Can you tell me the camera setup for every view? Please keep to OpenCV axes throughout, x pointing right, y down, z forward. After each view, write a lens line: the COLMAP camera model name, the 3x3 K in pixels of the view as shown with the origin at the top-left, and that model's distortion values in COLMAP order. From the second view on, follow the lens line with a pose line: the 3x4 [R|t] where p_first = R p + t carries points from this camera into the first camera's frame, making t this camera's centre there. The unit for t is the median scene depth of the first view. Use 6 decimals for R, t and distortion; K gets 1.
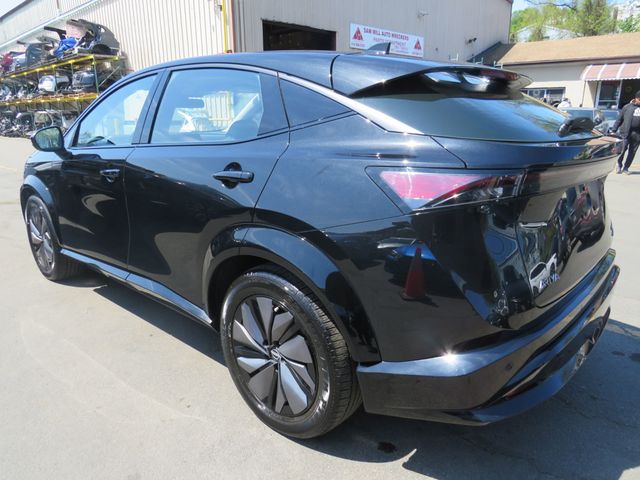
lens RADIAL K [[460.7, 0, 312.2], [0, 460.7, 245.7], [0, 0, 1]] dist [-0.027652, 0.011039]
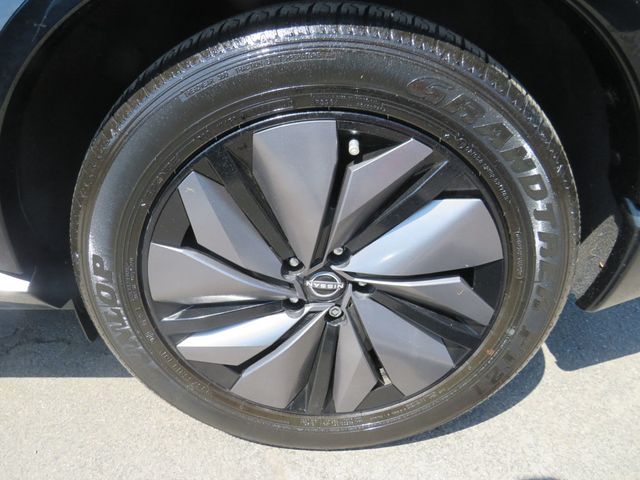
lens RADIAL K [[460.7, 0, 315.6], [0, 460.7, 242.4], [0, 0, 1]] dist [-0.027652, 0.011039]
pose [[0.739314, -0.349069, 0.575818, -0.030623], [0.190987, 0.928726, 0.317791, 0.010093], [-0.645708, -0.124973, 0.753288, 0.081842]]
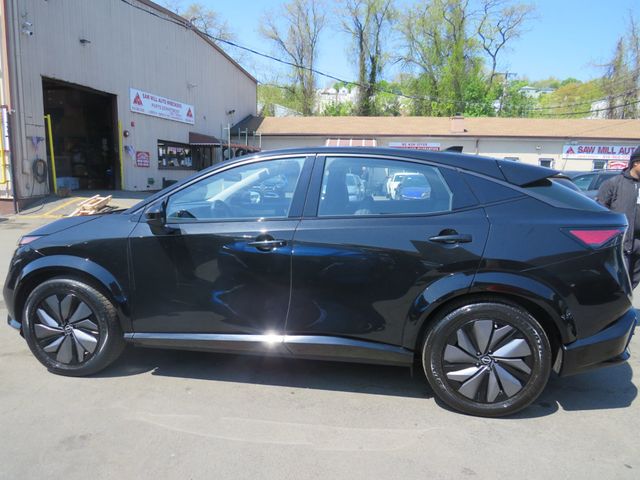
lens RADIAL K [[460.7, 0, 308.2], [0, 460.7, 242.6], [0, 0, 1]] dist [-0.027652, 0.011039]
pose [[0.842037, -0.067425, 0.535189, -0.141508], [0.136279, 0.986563, -0.090123, -0.007821], [-0.521921, 0.148822, 0.839911, 0.004408]]
